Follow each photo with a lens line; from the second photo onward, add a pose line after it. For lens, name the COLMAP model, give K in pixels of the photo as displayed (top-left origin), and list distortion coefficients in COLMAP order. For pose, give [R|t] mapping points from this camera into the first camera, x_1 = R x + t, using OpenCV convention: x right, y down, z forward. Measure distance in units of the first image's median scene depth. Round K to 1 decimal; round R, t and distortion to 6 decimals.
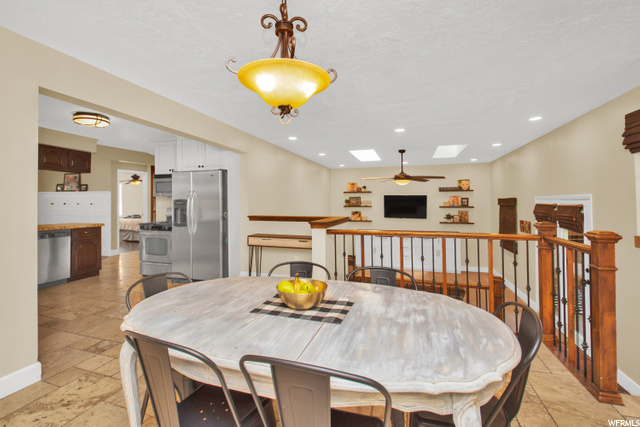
lens RADIAL K [[293.0, 0, 318.5], [0, 293.0, 202.0], [0, 0, 1]] dist [-0.000319, -0.025918]
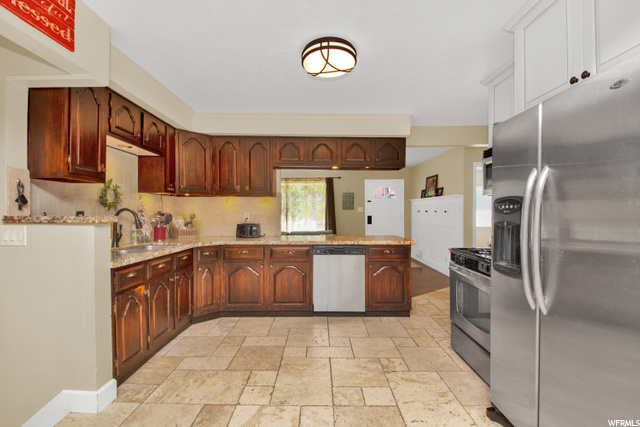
lens RADIAL K [[286.4, 0, 320.0], [0, 286.4, 213.5], [0, 0, 1]] dist [0.021985, -0.024122]
pose [[0.313625, 0.008874, -0.949505, -0.165956], [0.000727, 0.999954, 0.009586, 0.005657], [0.949547, -0.003696, 0.313604, 0.518480]]
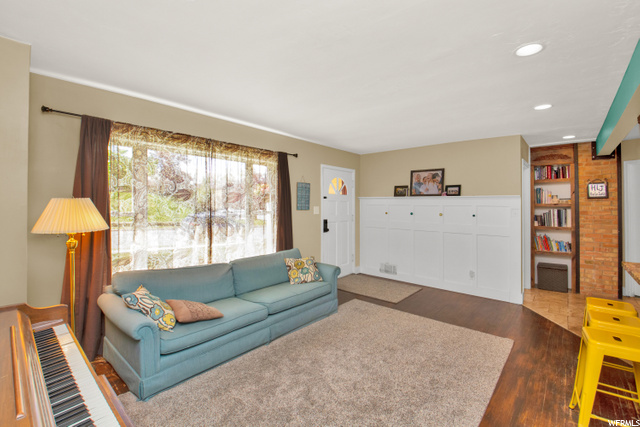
lens RADIAL K [[284.0, 0, 315.8], [0, 284.0, 202.0], [0, 0, 1]] dist [-0.000642, -0.000585]
pose [[0.910904, 0.005203, -0.412586, -1.043421], [-0.010556, 0.999887, -0.010697, -0.015645], [0.412484, 0.014099, 0.910856, 0.351654]]
